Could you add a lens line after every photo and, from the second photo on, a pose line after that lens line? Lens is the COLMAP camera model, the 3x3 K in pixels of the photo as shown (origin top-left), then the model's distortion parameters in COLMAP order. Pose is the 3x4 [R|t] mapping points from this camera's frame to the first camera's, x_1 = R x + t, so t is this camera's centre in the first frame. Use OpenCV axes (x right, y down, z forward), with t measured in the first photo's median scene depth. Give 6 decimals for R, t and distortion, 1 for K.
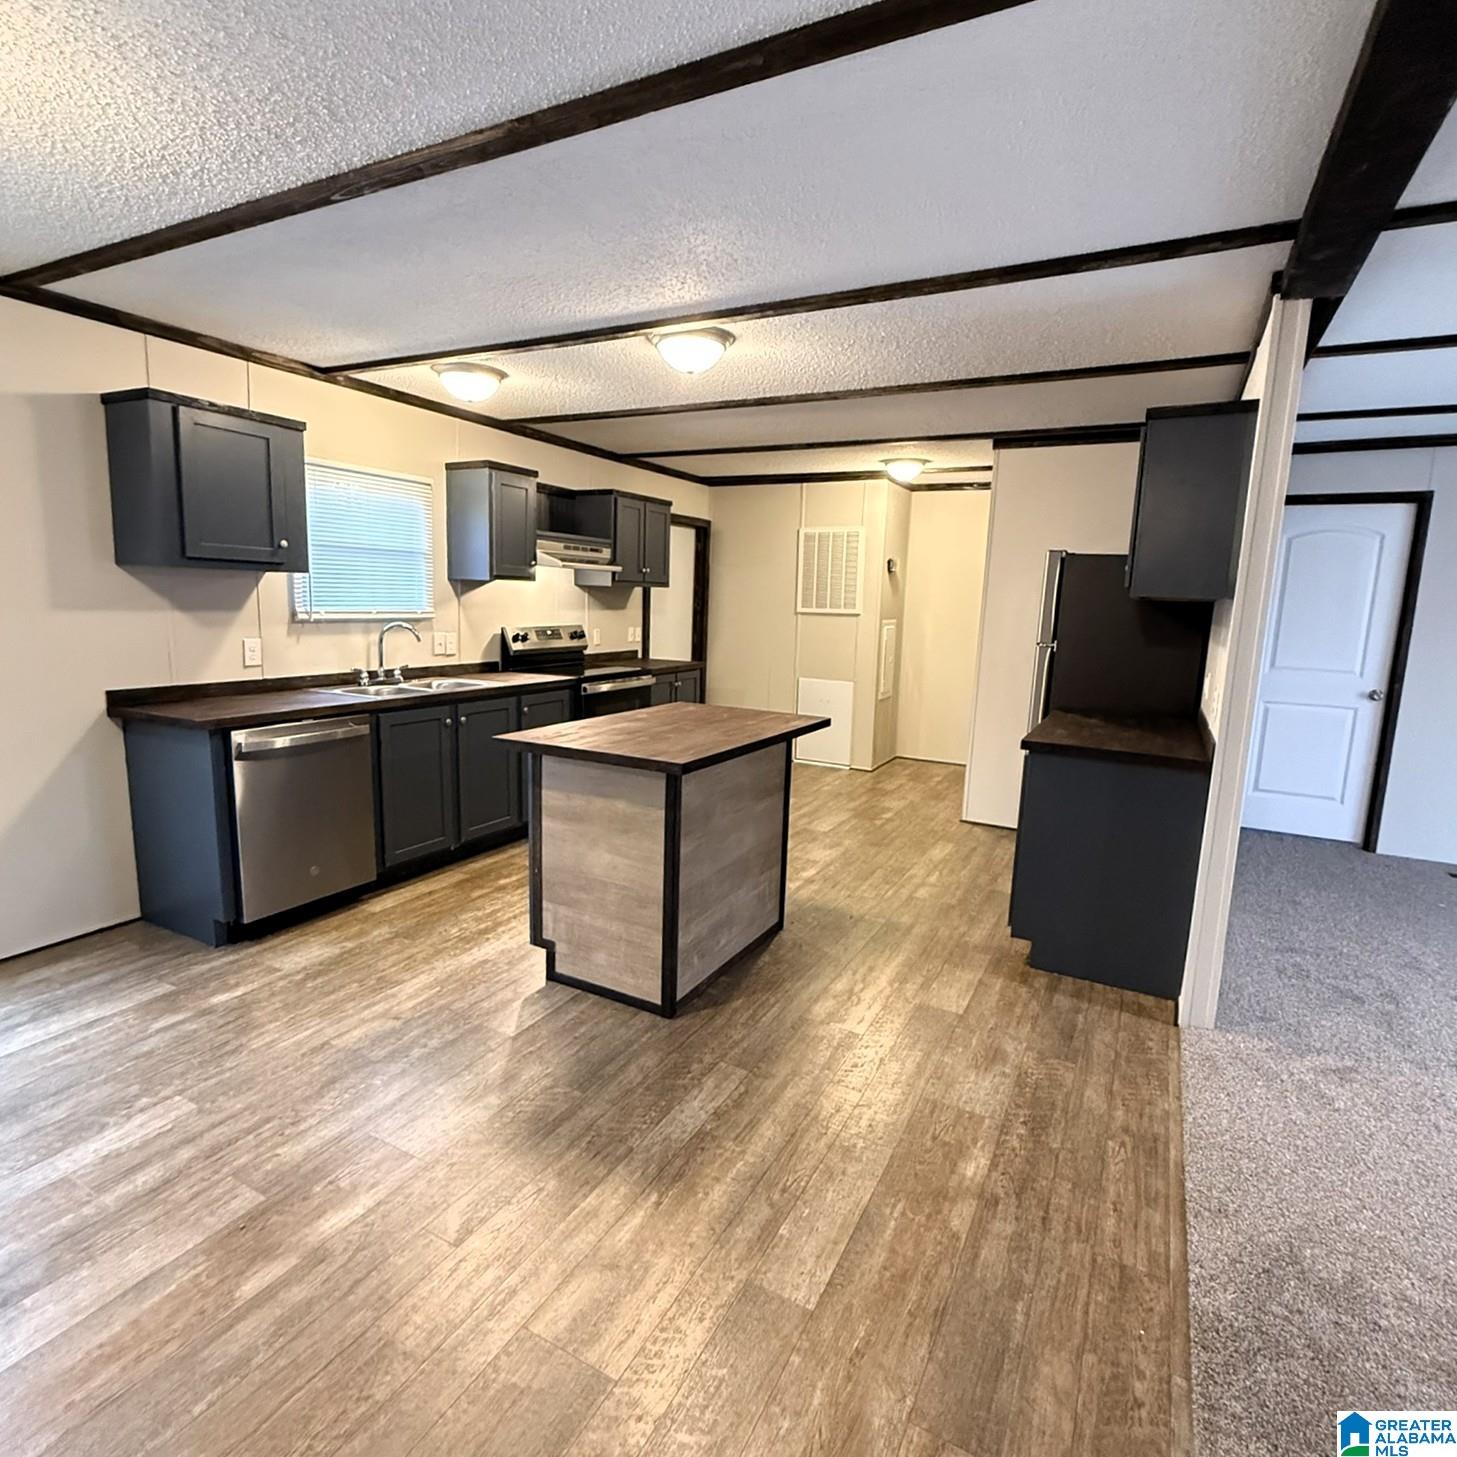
lens RADIAL K [[813.3, 0, 728.1], [0, 813.3, 721.3], [0, 0, 1]] dist [0.003021, -0.000552]
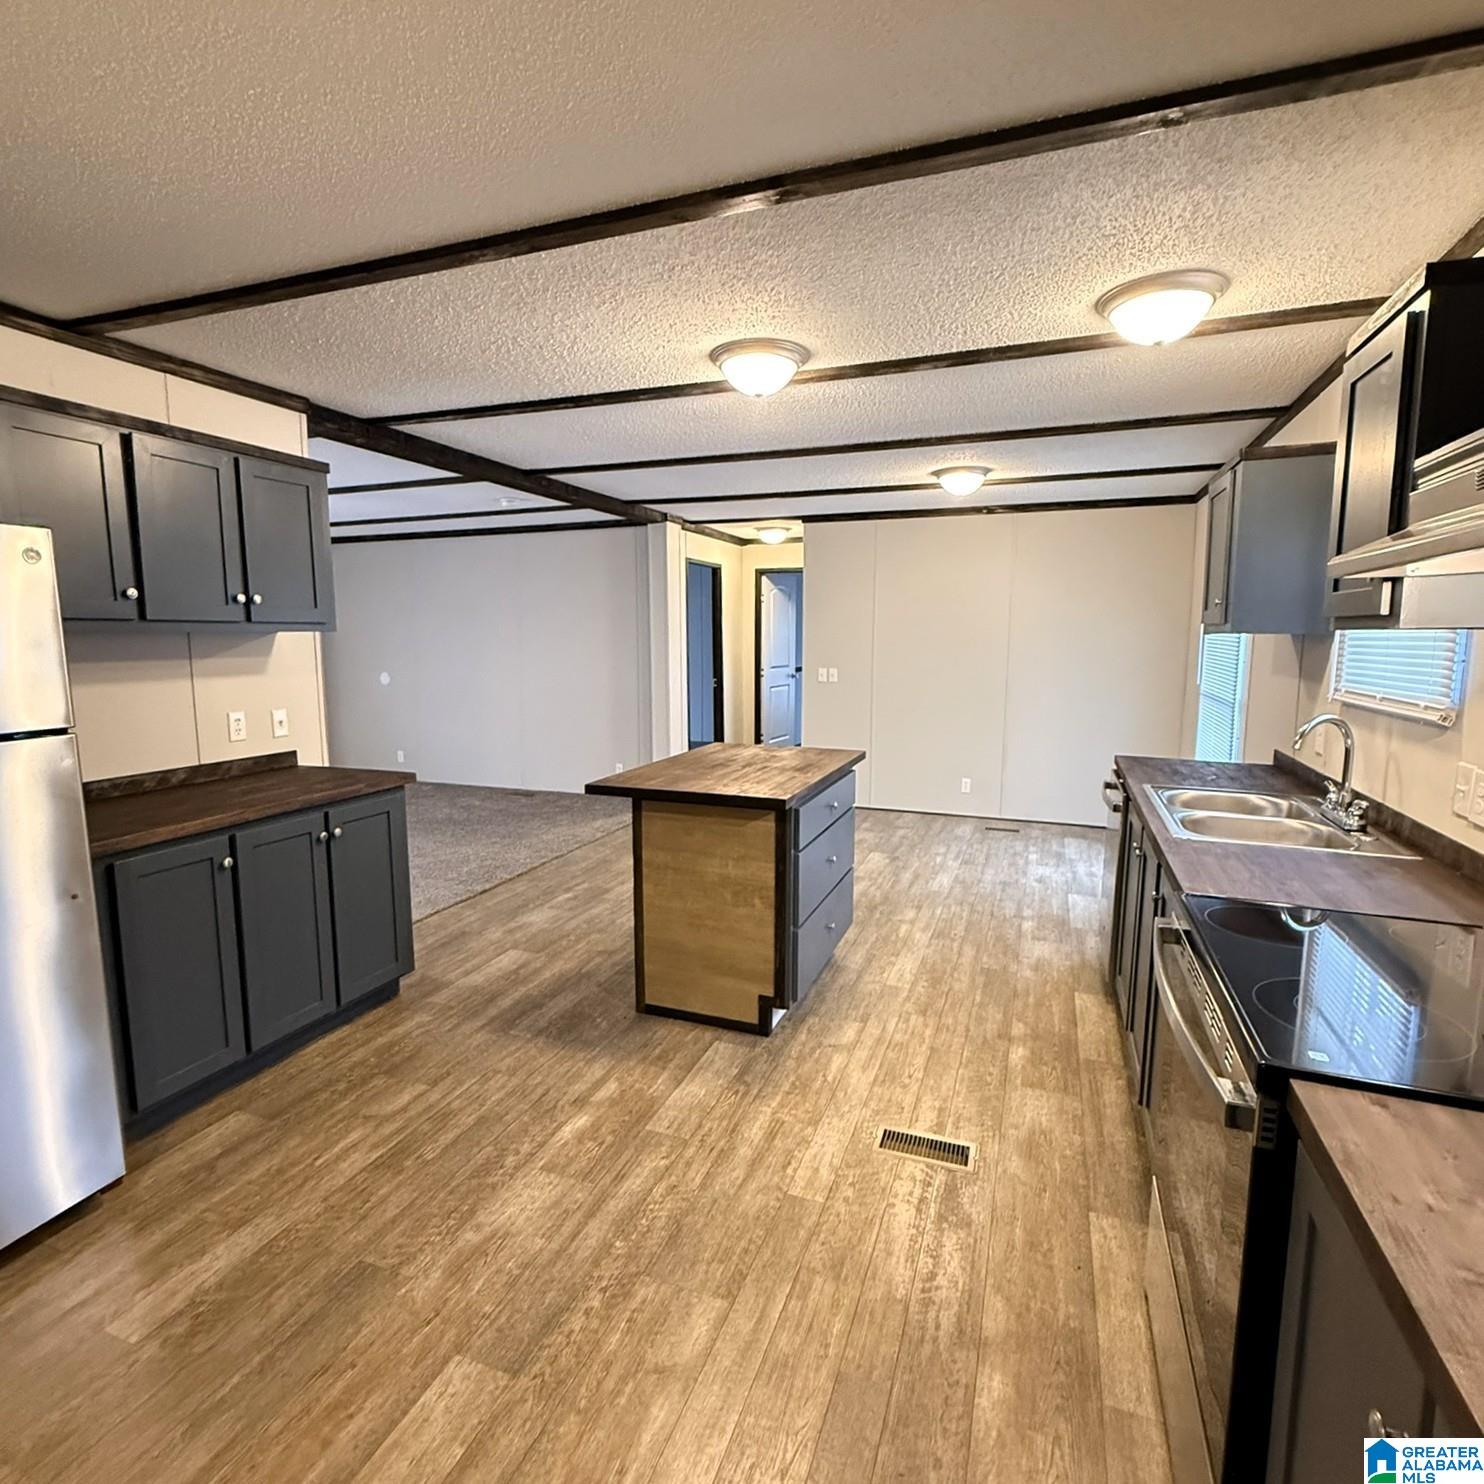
lens RADIAL K [[815.9, 0, 736.9], [0, 815.9, 740.5], [0, 0, 1]] dist [0.002864, 0.000081]
pose [[-0.991929, -0.016553, -0.125709, 0.076227], [-0.050605, 0.960738, 0.272802, -0.283369], [0.116258, 0.276962, -0.953822, 1.794489]]
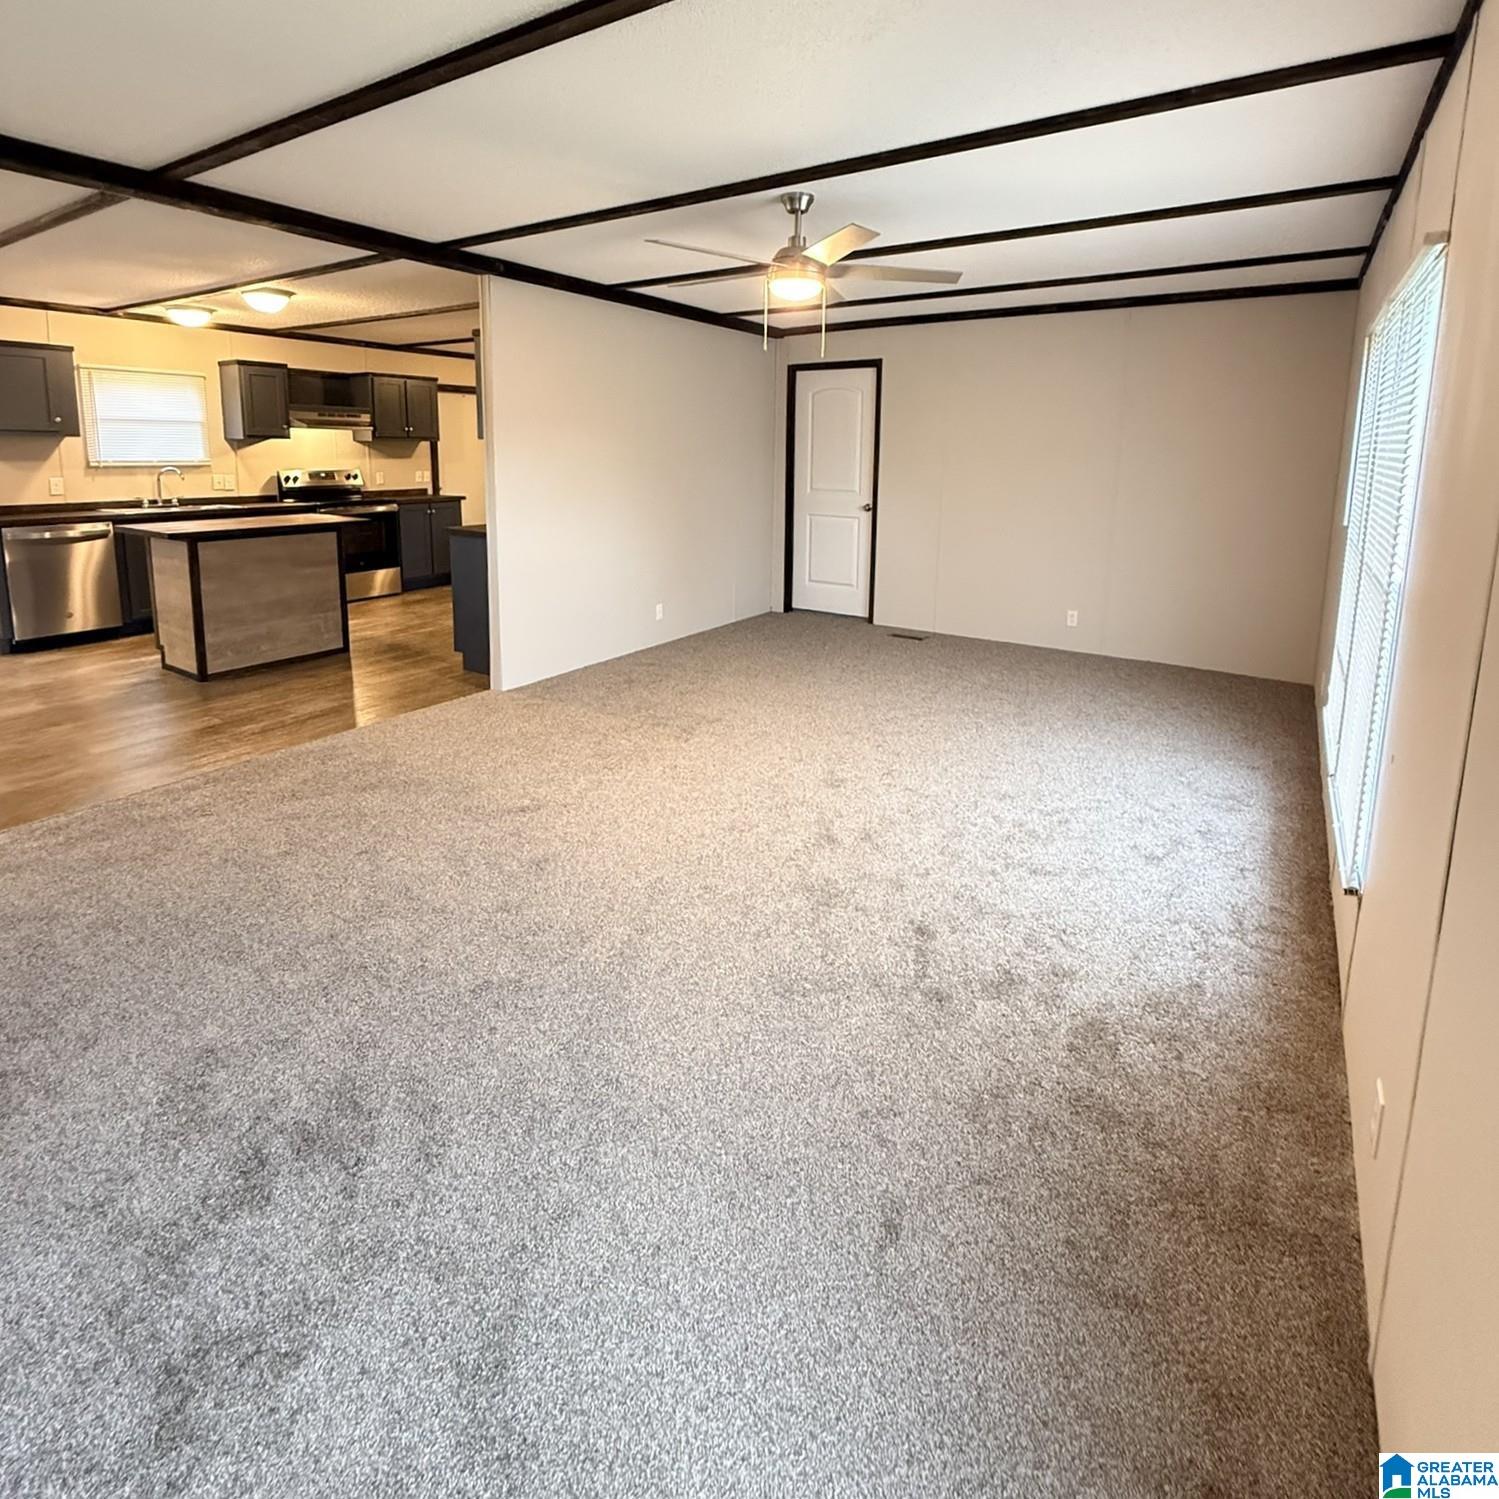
lens RADIAL K [[812.1, 0, 748.8], [0, 812.1, 569.5], [0, 0, 1]] dist [-0.002169, -0.001006]
pose [[0.995553, -0.008859, -0.093781, 1.004119], [0.008277, 0.999944, -0.006588, 0.108706], [0.093835, 0.005782, 0.995571, -0.512438]]
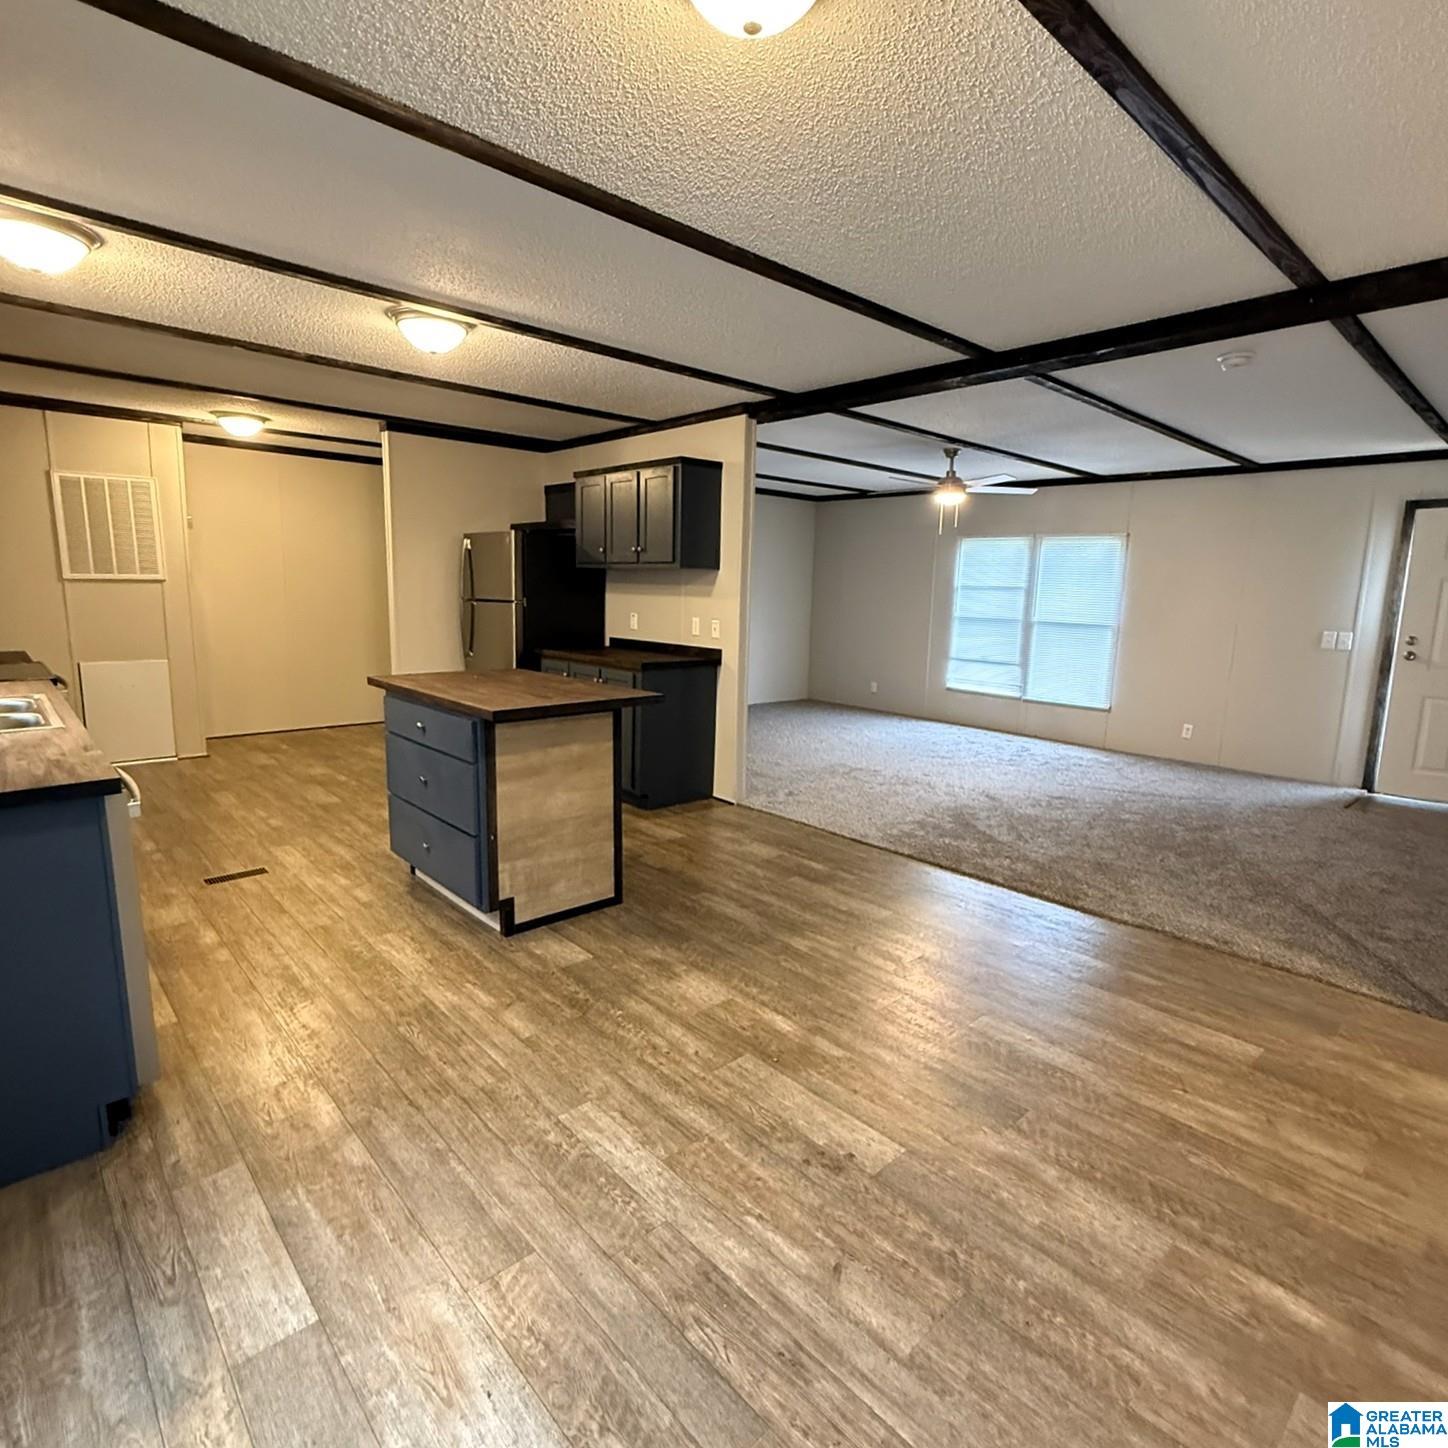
lens RADIAL K [[808.2, 0, 723.6], [0, 808.2, 716.9], [0, 0, 1]] dist [0.003021, -0.000552]
pose [[0.331204, -0.175087, 0.927172, -0.891810], [0.129779, 0.981747, 0.139033, -0.060326], [-0.934592, 0.074279, 0.347881, 0.299332]]
